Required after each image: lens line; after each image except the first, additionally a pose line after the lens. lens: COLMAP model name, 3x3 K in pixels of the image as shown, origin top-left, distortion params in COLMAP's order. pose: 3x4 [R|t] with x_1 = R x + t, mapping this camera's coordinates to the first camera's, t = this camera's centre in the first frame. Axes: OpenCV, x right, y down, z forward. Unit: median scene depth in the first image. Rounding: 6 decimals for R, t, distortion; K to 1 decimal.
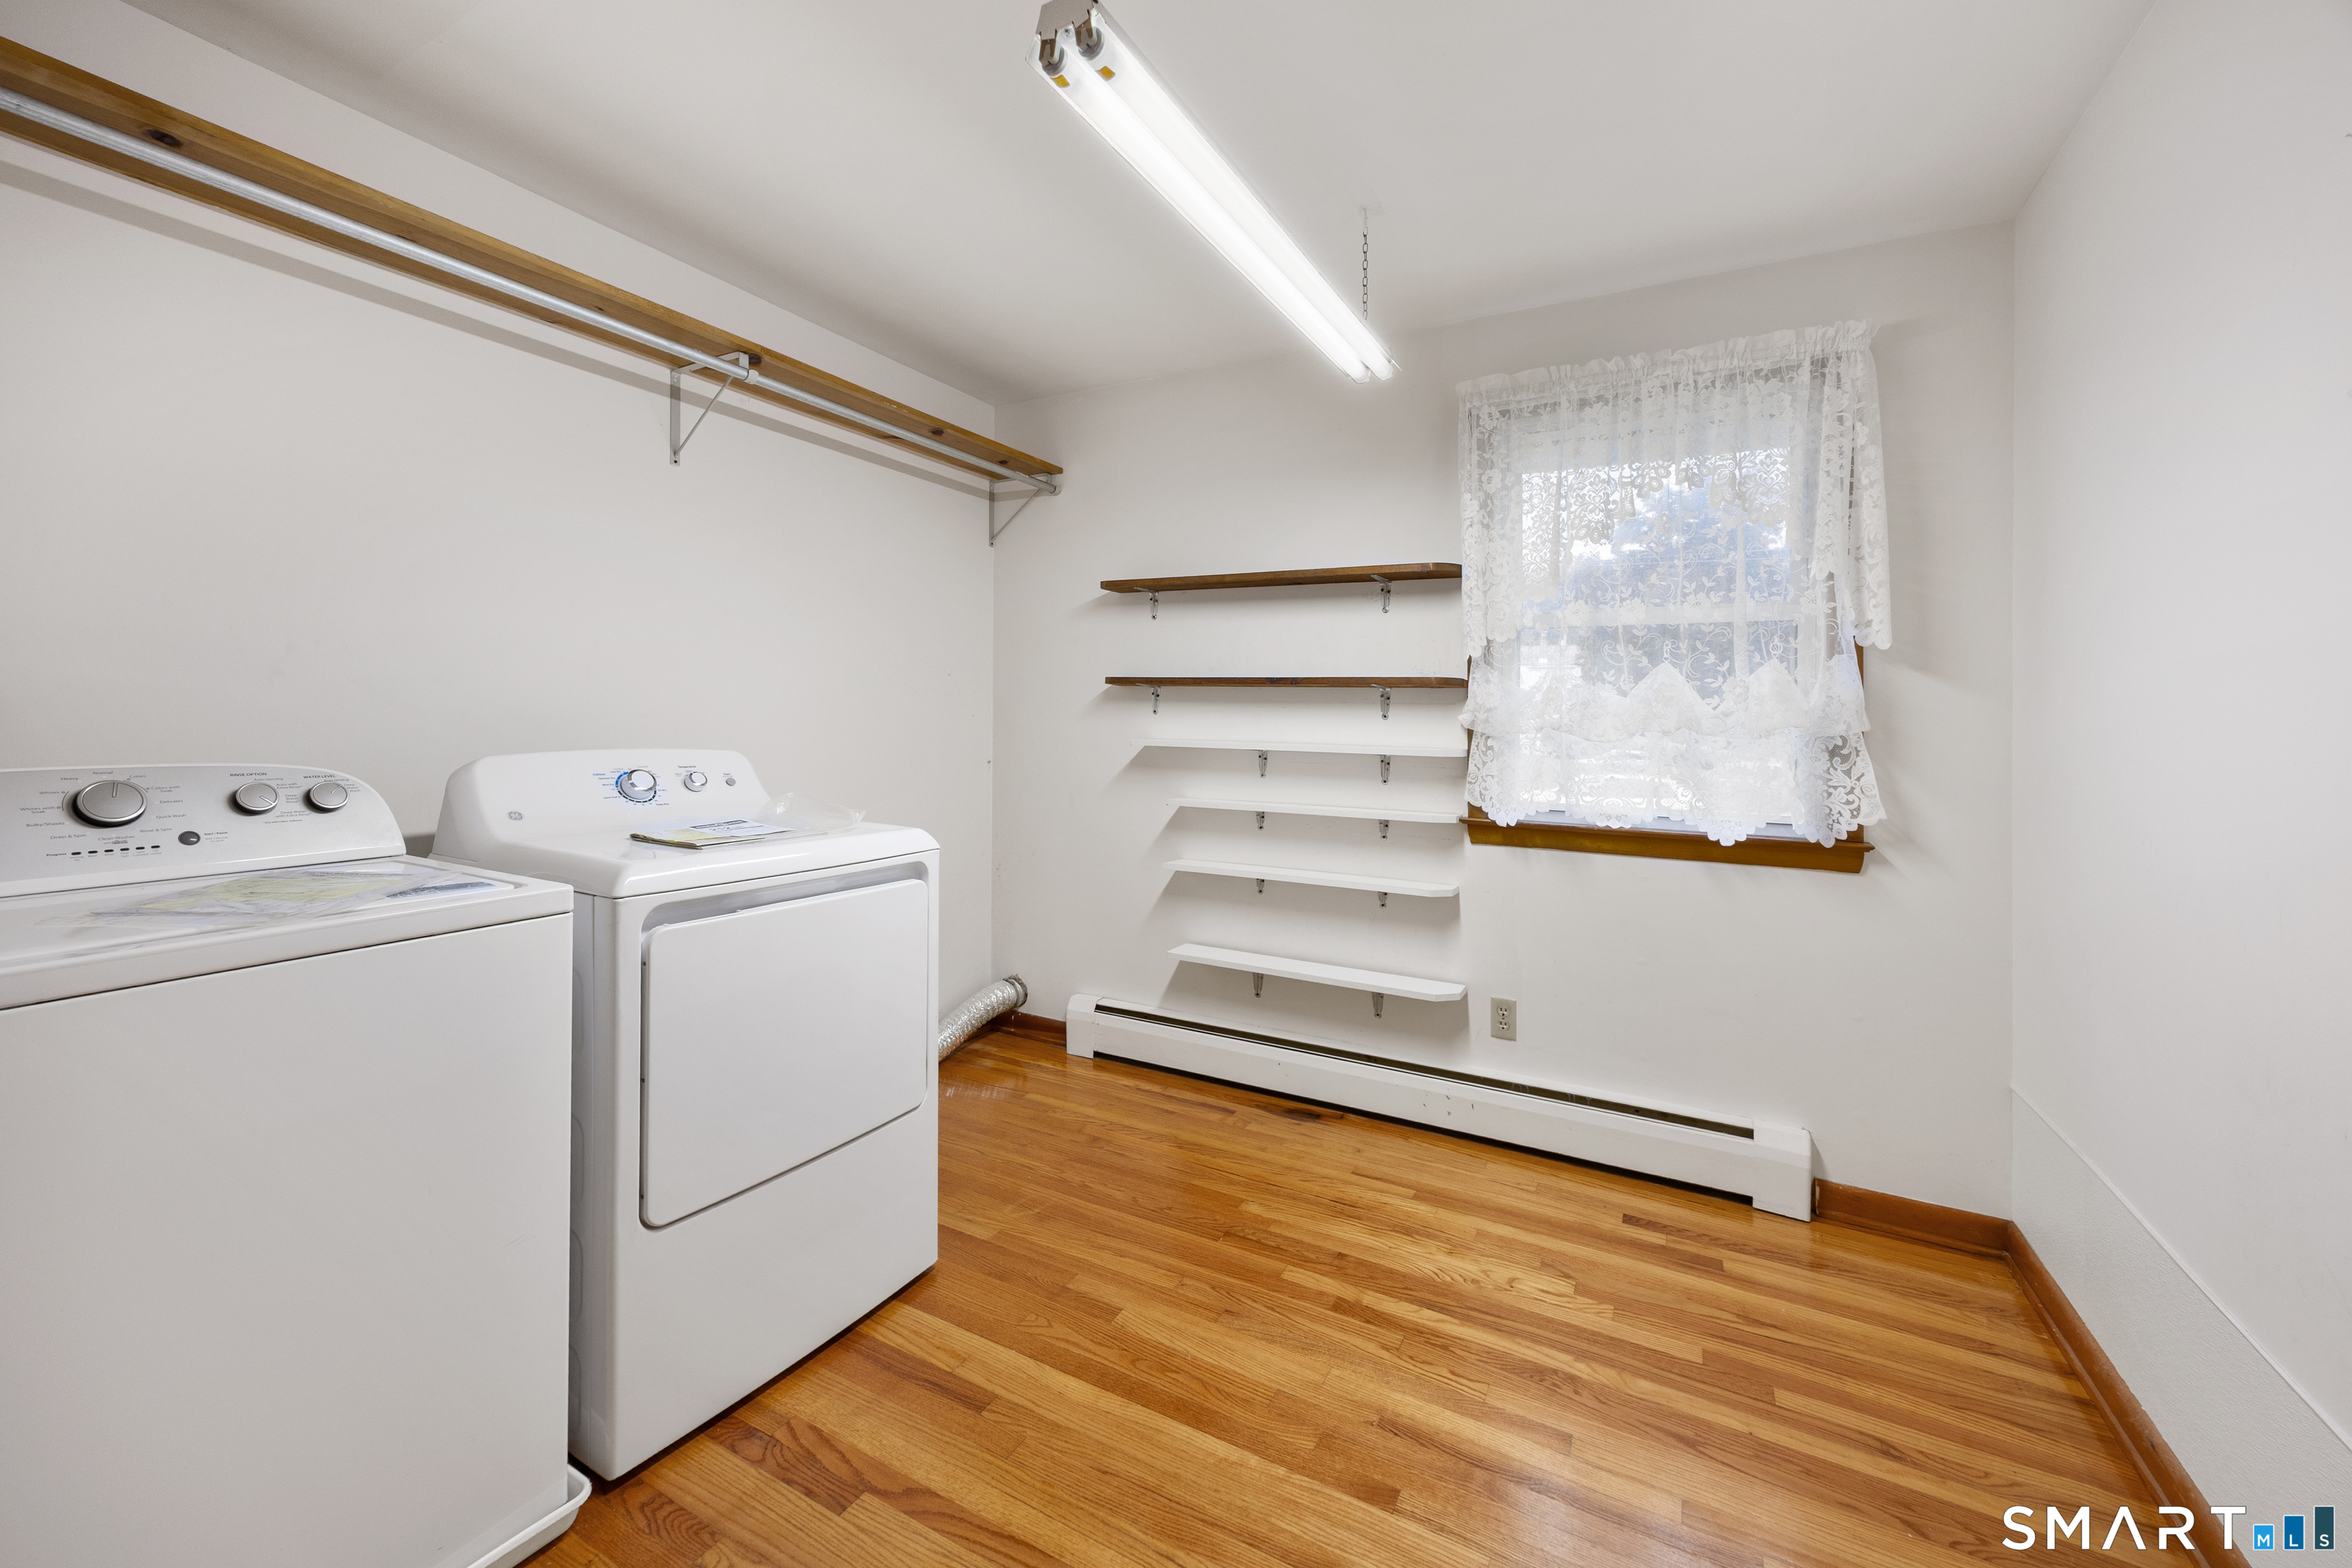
lens RADIAL K [[927.0, 0, 1179.0], [0, 927.0, 709.7], [0, 0, 1]] dist [0.001099, 0.000159]
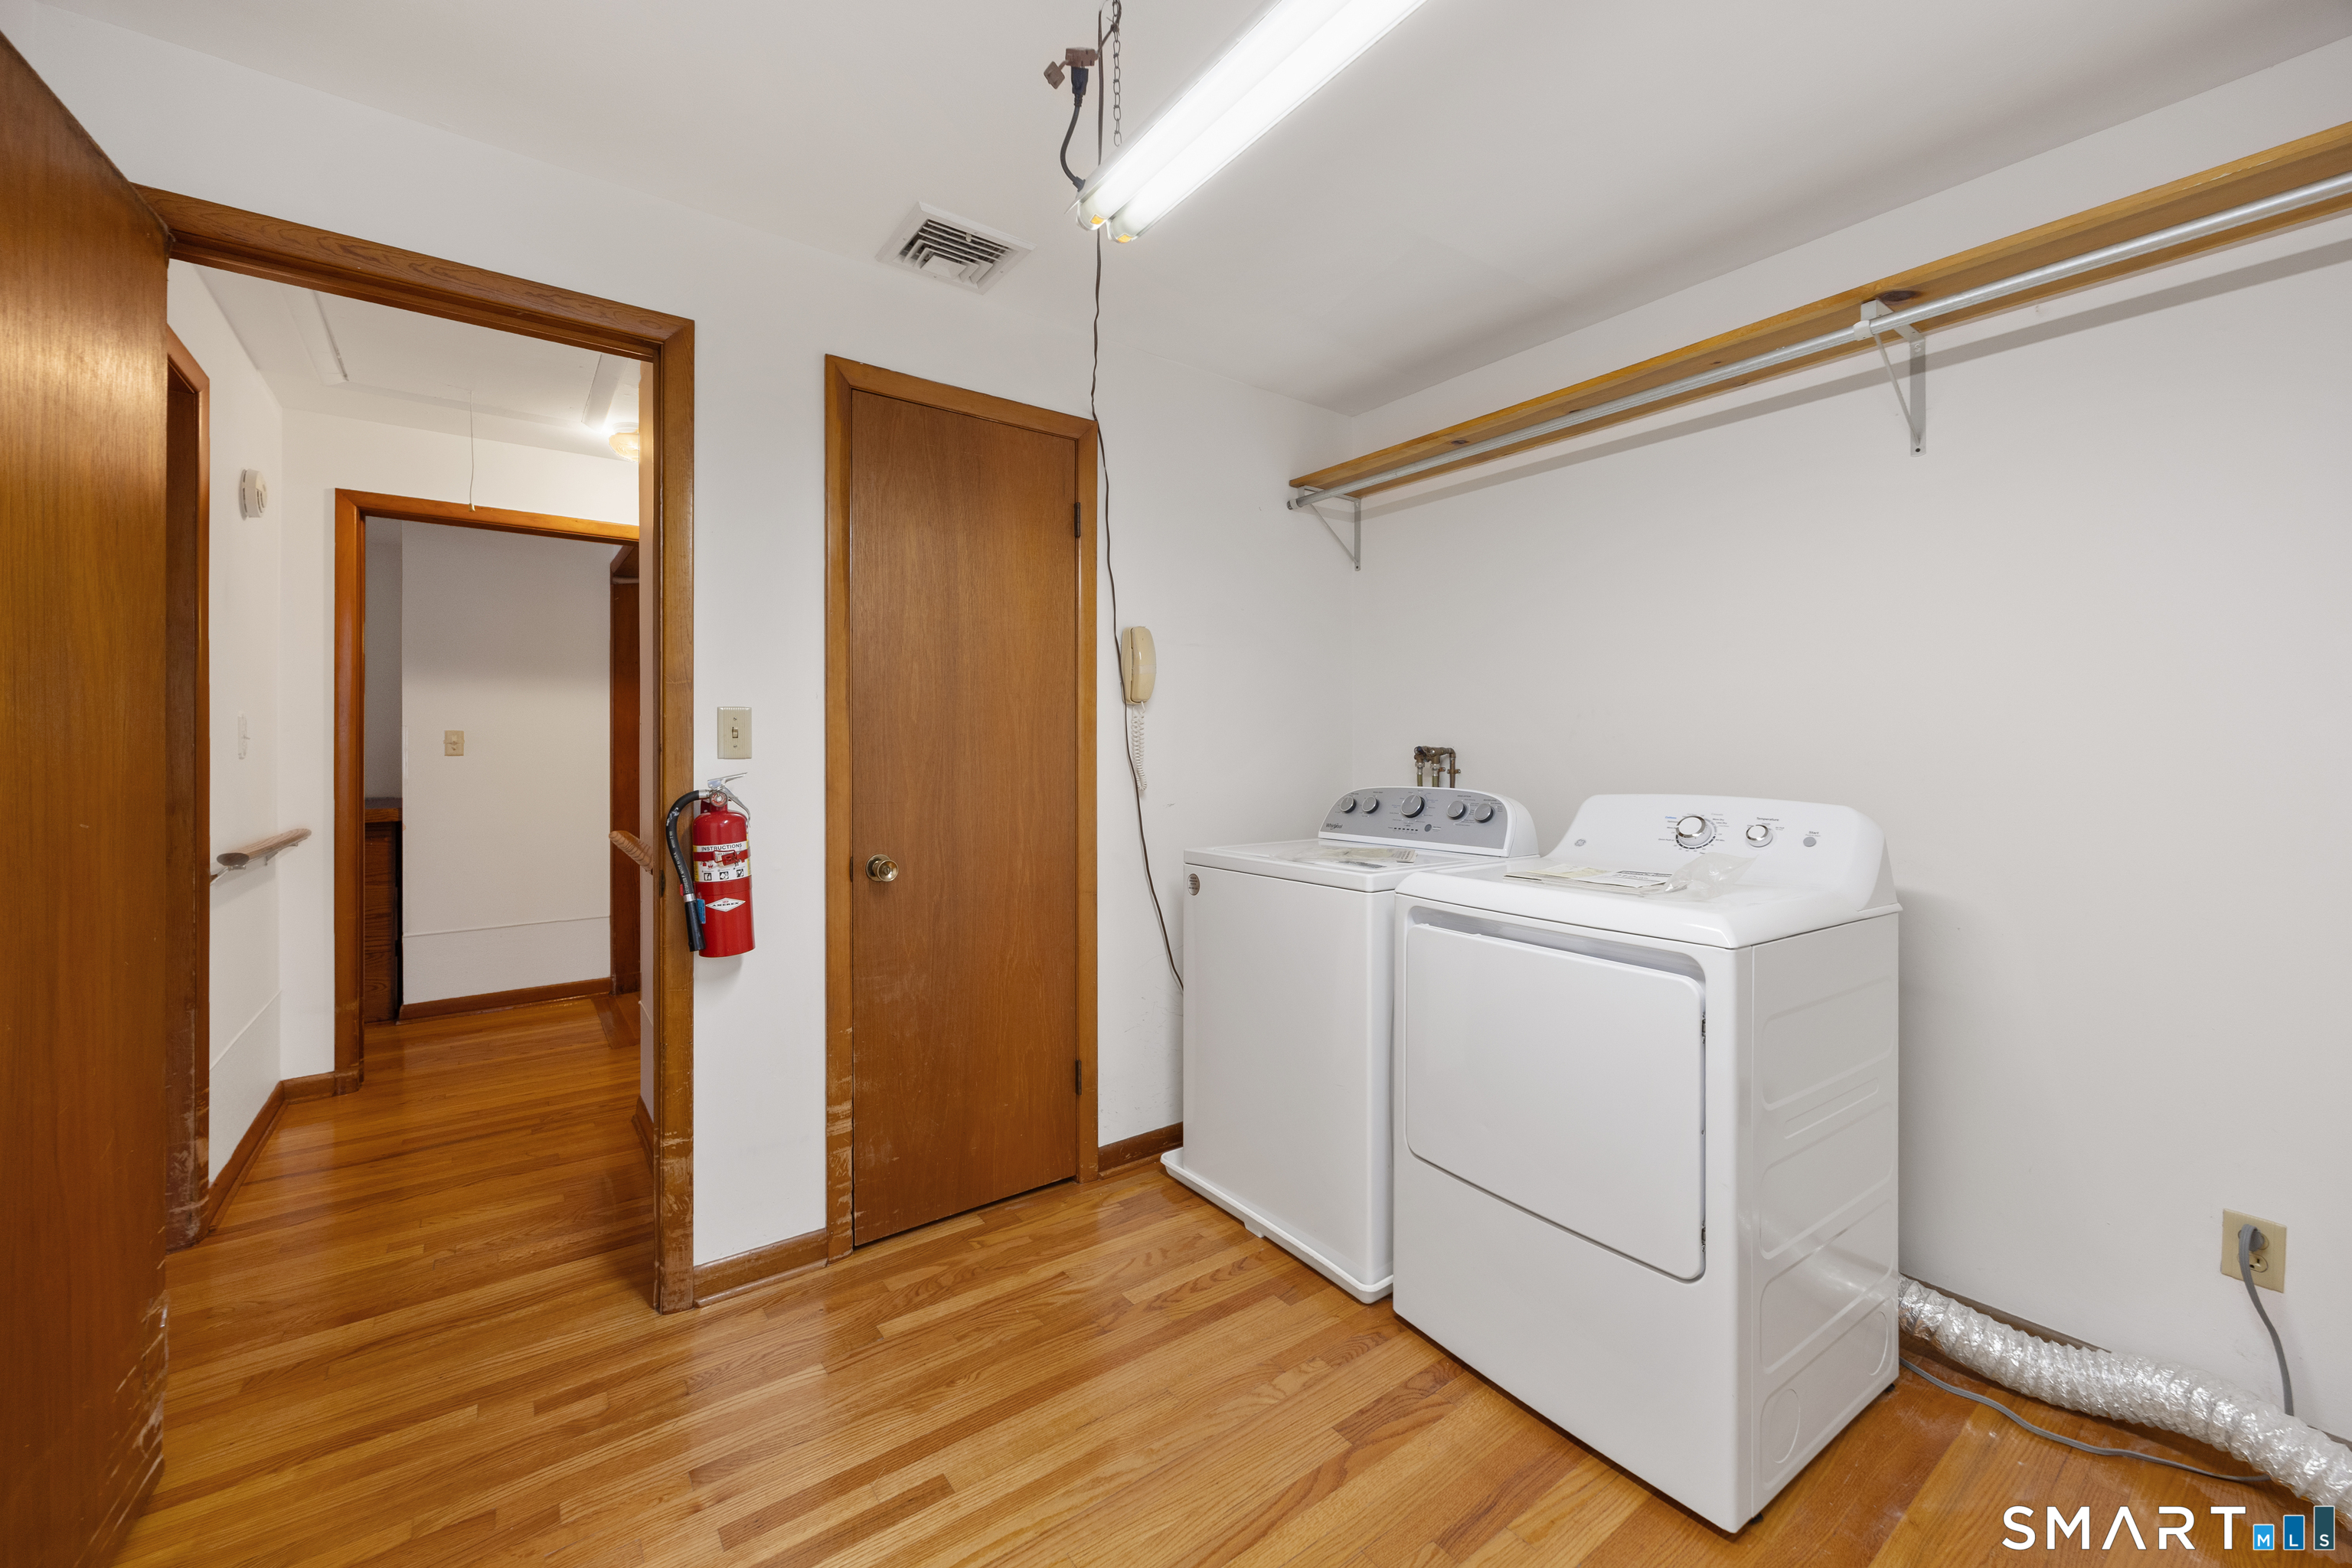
lens RADIAL K [[922.6, 0, 1189.6], [0, 922.6, 755.1], [0, 0, 1]] dist [-0.000654, -0.000247]
pose [[-0.418149, -0.010933, -0.908313, 0.713265], [0.001417, 0.999919, -0.012688, 0.013740], [0.908377, -0.006592, -0.418099, 1.189679]]
